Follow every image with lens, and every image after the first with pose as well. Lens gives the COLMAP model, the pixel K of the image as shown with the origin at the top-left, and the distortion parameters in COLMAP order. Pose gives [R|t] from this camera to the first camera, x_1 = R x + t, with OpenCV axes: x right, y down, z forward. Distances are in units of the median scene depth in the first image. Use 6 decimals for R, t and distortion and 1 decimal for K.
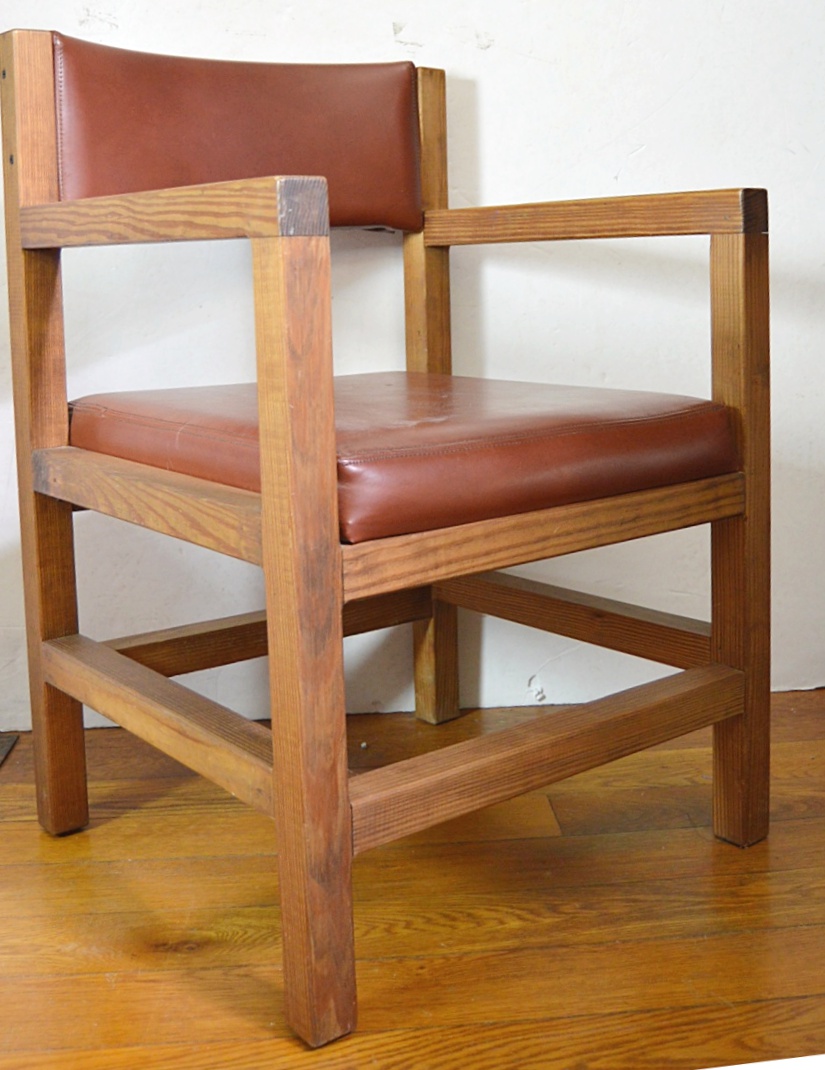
lens RADIAL K [[1386.2, 0, 454.0], [0, 1386.2, 402.2], [0, 0, 1]] dist [-0.100900, 0.009624]
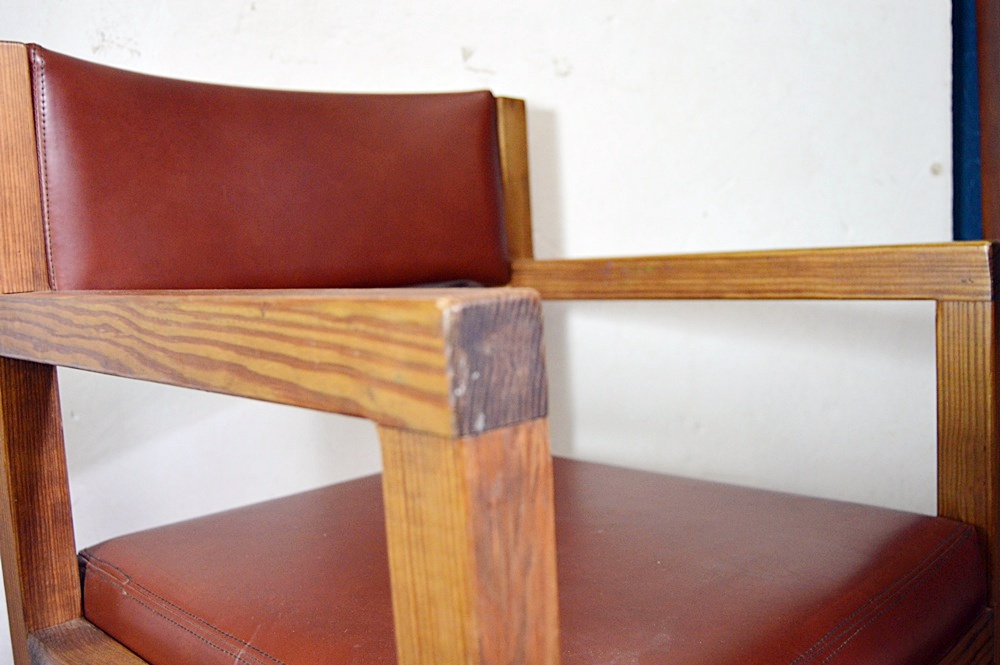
lens RADIAL K [[928.3, 0, 523.5], [0, 928.3, 335.0], [0, 0, 1]] dist [-0.085805, 0.022256]
pose [[0.993016, -0.041475, 0.110449, -0.100202], [0.042203, 0.999100, -0.004257, -0.111140], [-0.110173, 0.008888, 0.993873, 0.523548]]
